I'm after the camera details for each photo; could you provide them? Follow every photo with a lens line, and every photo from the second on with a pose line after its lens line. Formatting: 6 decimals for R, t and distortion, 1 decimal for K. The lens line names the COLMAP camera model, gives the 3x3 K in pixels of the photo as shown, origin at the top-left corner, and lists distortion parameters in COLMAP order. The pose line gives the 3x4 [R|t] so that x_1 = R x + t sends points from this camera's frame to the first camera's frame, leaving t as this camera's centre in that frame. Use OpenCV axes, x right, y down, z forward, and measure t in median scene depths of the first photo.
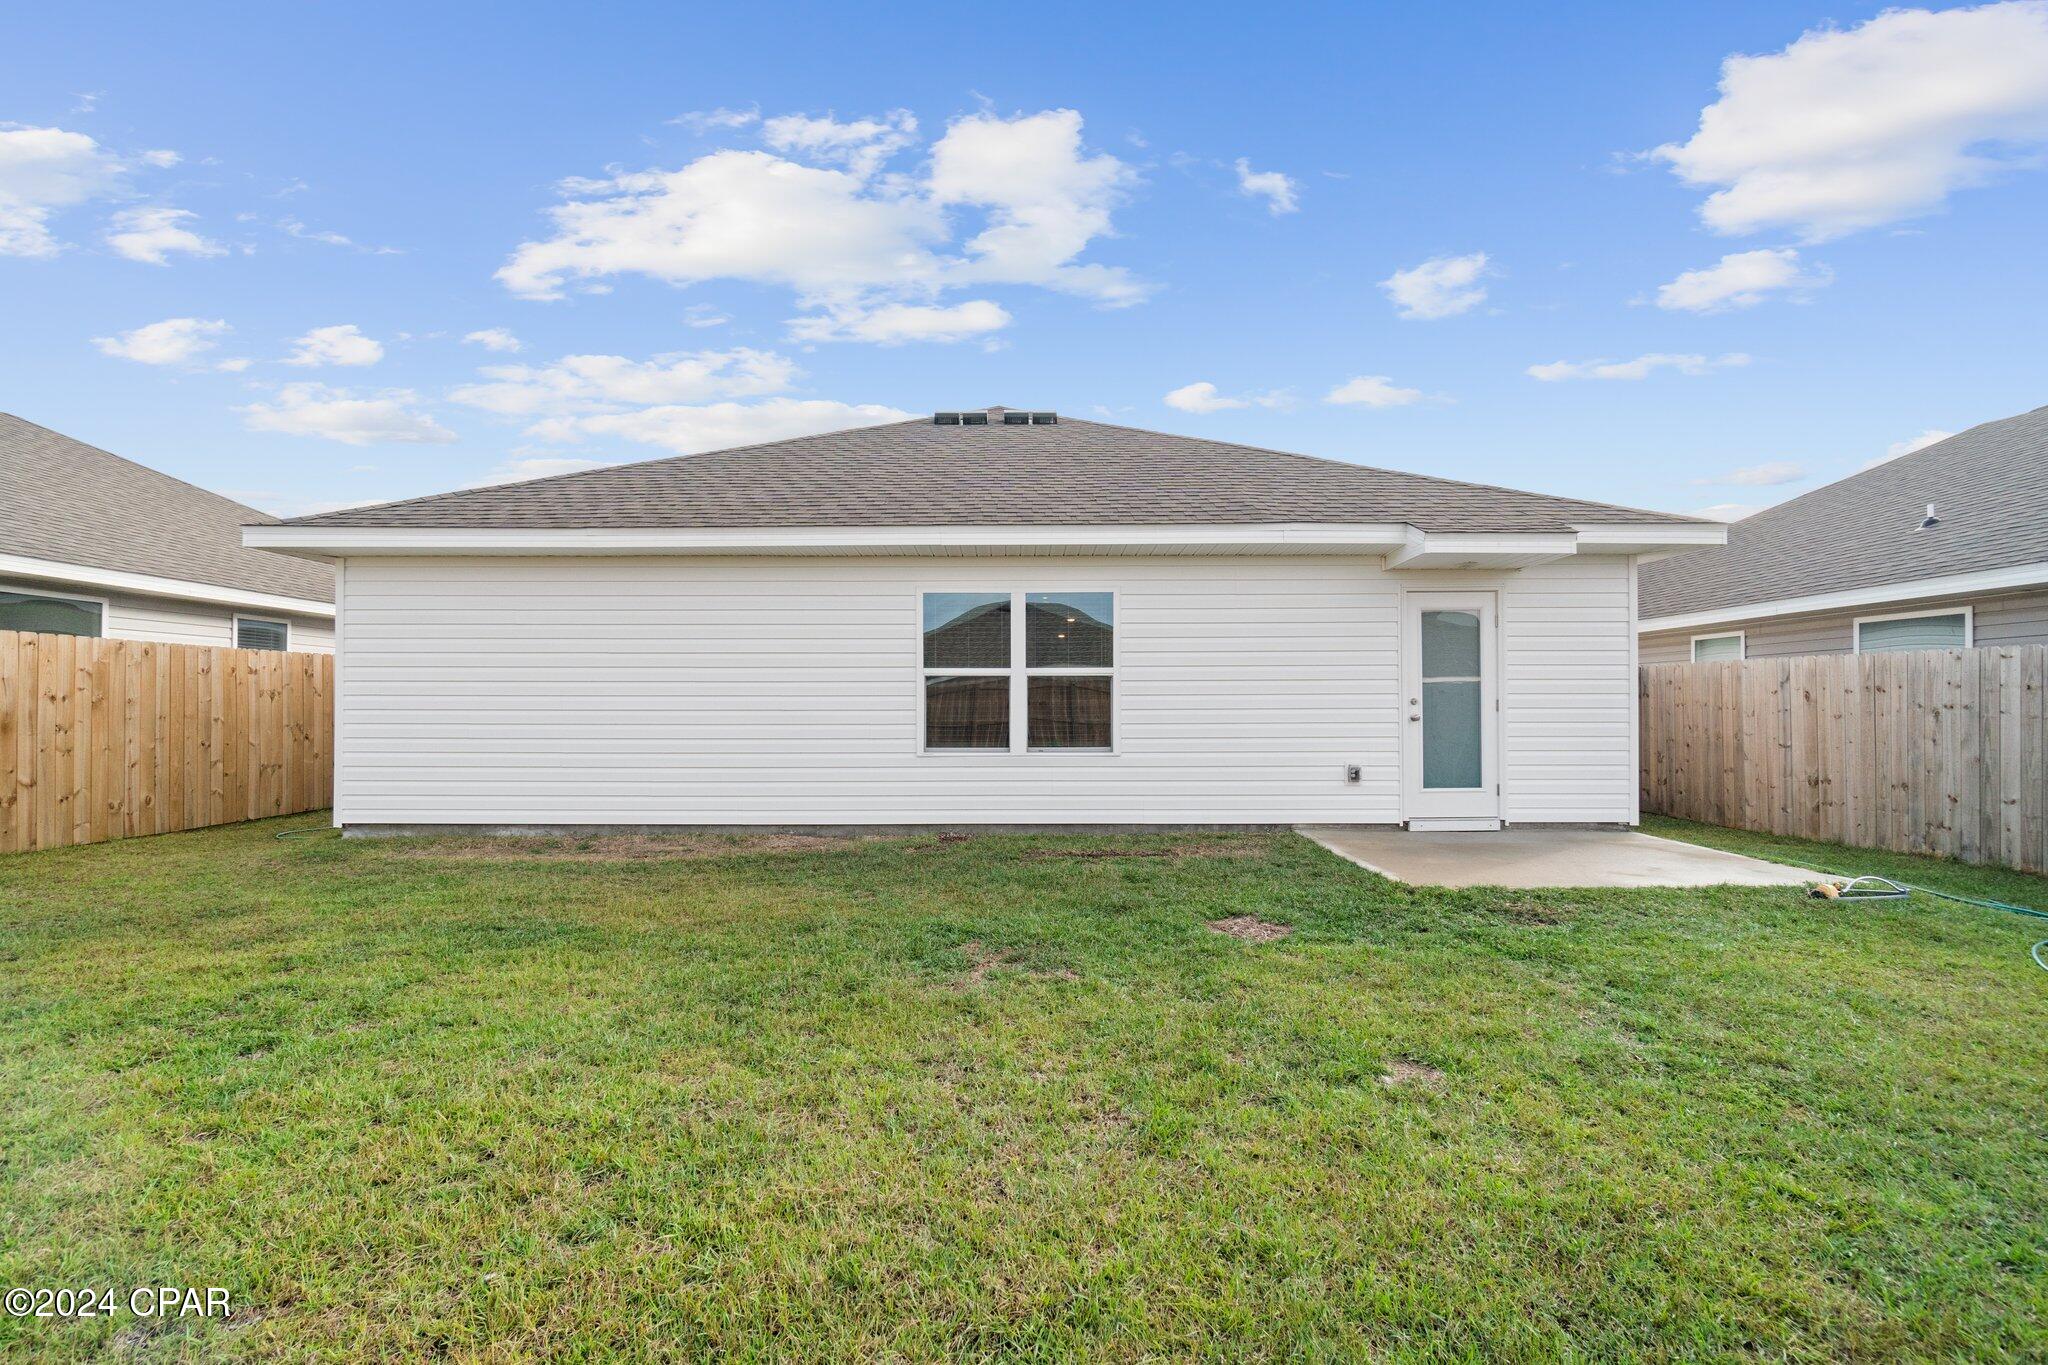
lens RADIAL K [[889.6, 0, 1016.7], [0, 889.6, 681.9], [0, 0, 1]] dist [-0.003212, -0.000175]
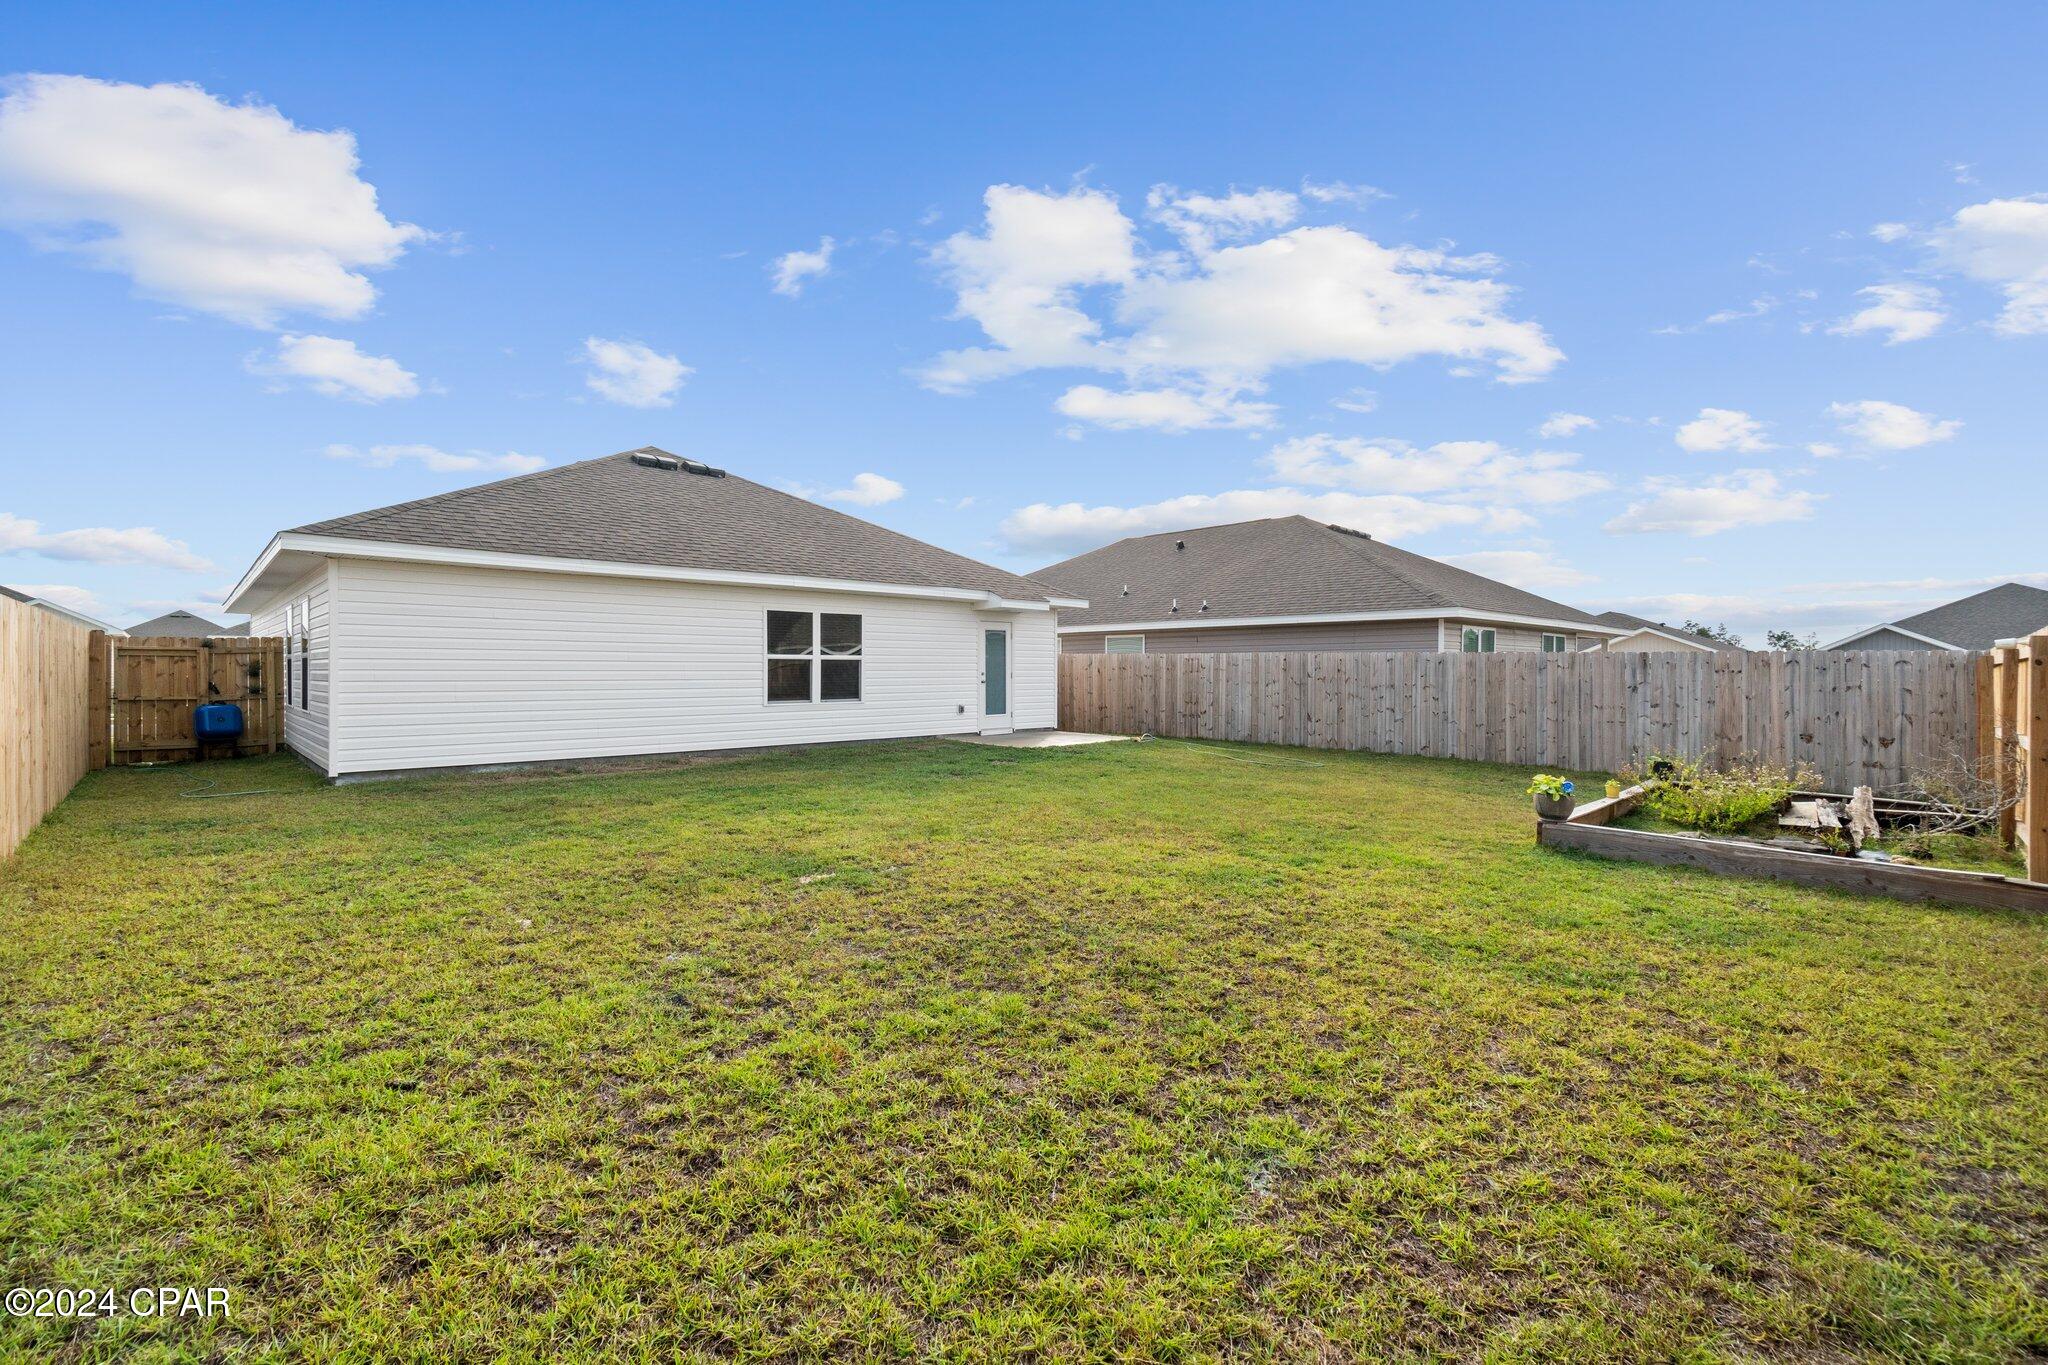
lens RADIAL K [[889.6, 0, 1016.7], [0, 889.6, 681.9], [0, 0, 1]] dist [-0.003212, -0.000175]
pose [[0.714617, -0.007967, 0.699471, -0.958215], [-0.018123, 0.999389, 0.029899, -0.022720], [-0.699281, -0.034043, 0.714035, -0.552327]]
